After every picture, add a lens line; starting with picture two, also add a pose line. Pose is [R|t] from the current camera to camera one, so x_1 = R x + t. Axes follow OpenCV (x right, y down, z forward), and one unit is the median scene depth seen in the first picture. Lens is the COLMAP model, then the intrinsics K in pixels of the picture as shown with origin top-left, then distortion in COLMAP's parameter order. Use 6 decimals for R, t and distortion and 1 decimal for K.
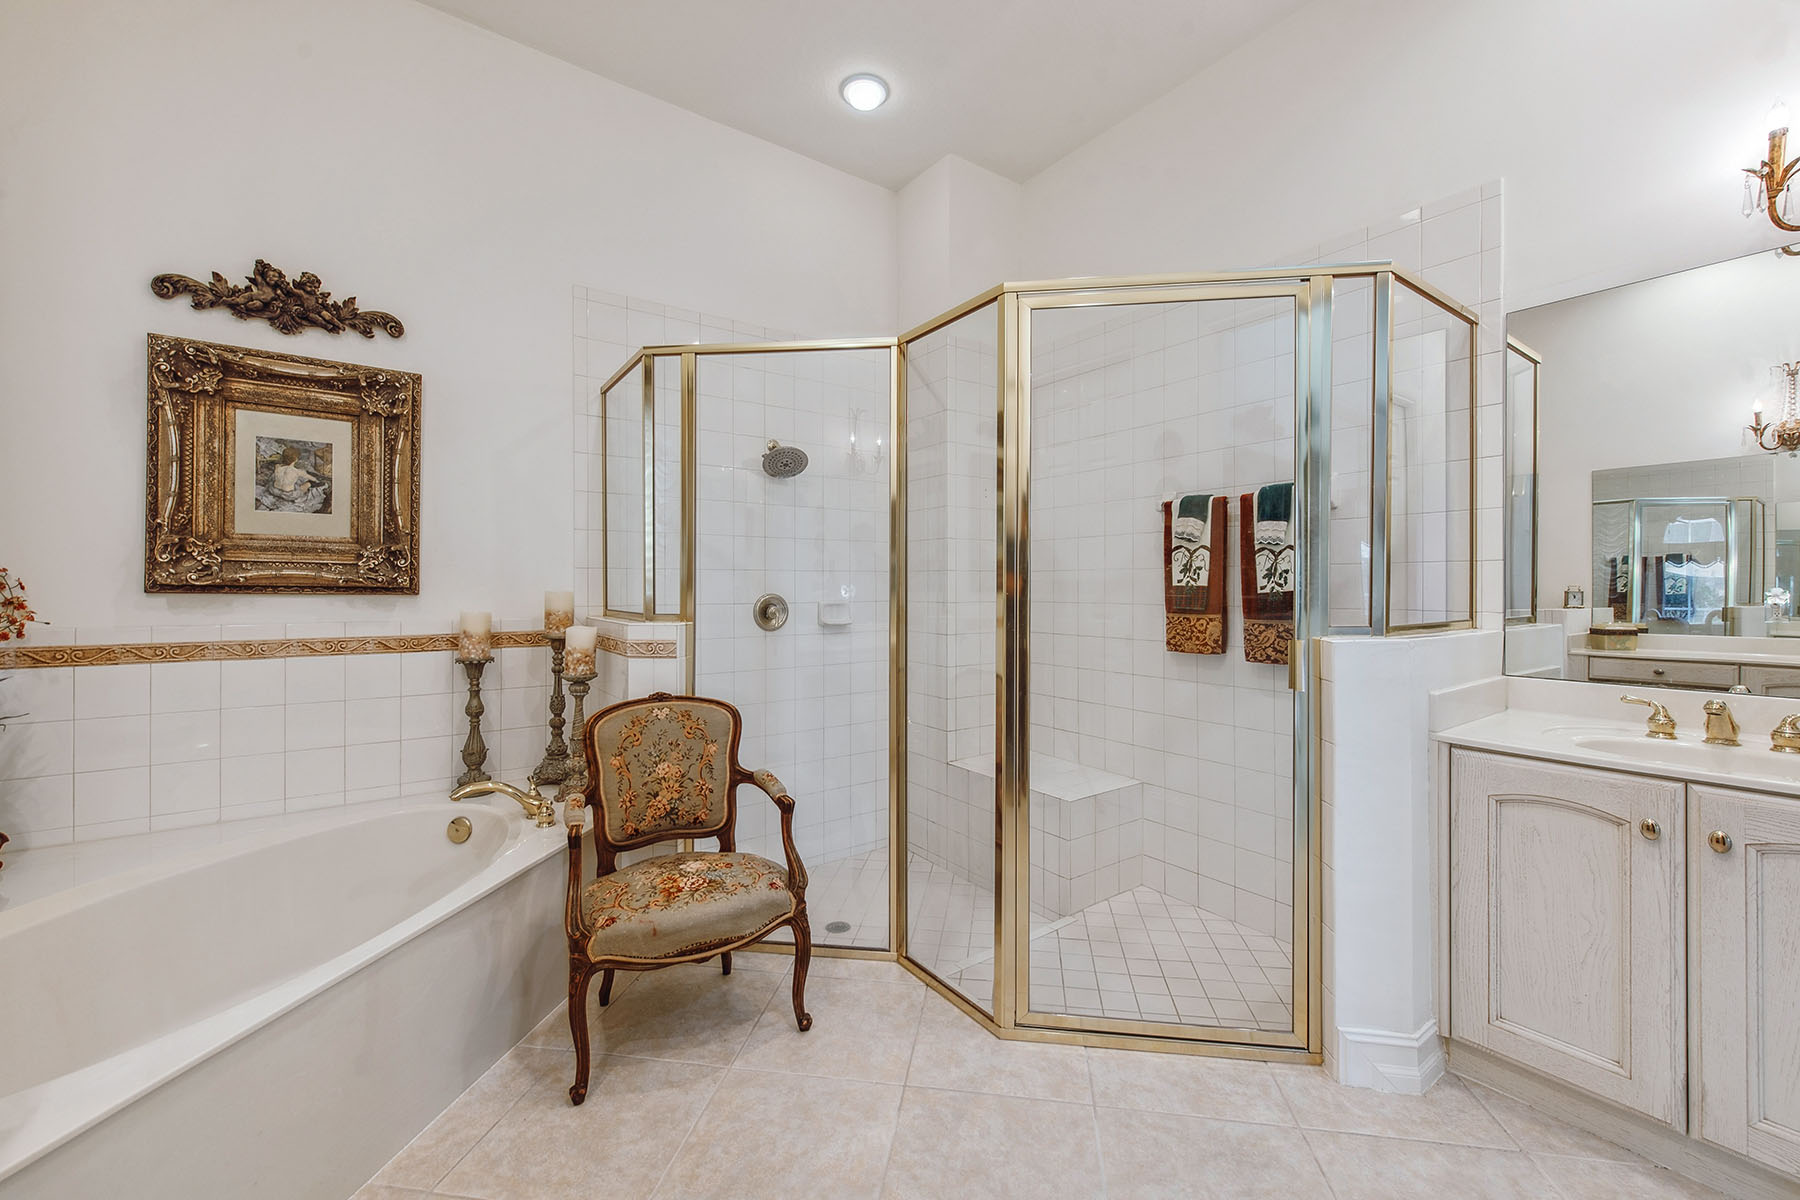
lens RADIAL K [[709.7, 0, 908.2], [0, 709.7, 591.1], [0, 0, 1]] dist [0.003781, -0.000766]
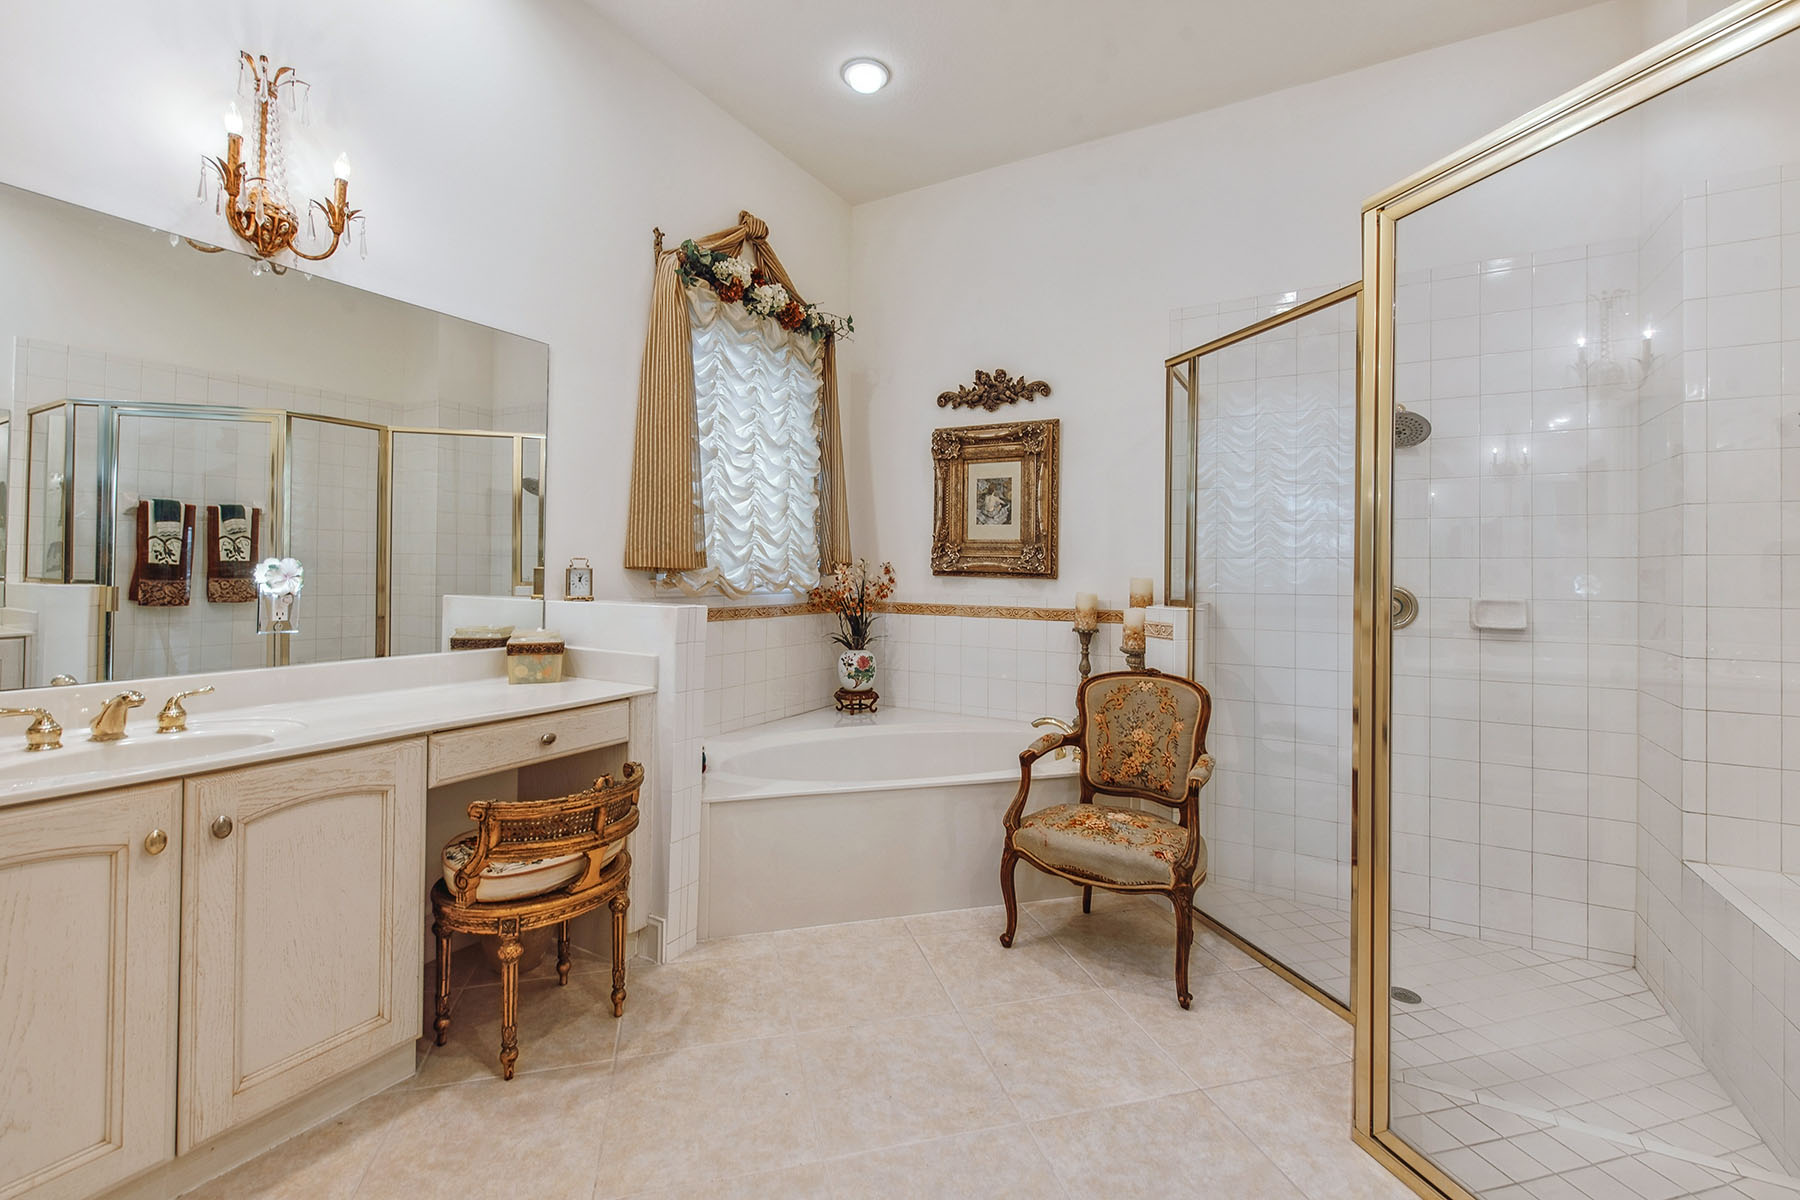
lens RADIAL K [[736.5, 0, 896.6], [0, 736.5, 566.6], [0, 0, 1]] dist [-0.000186, -0.001680]
pose [[0.423677, -0.000272, -0.905813, 0.516588], [-0.015999, 0.999842, -0.007784, -0.003107], [0.905672, 0.017790, 0.423605, 0.130989]]
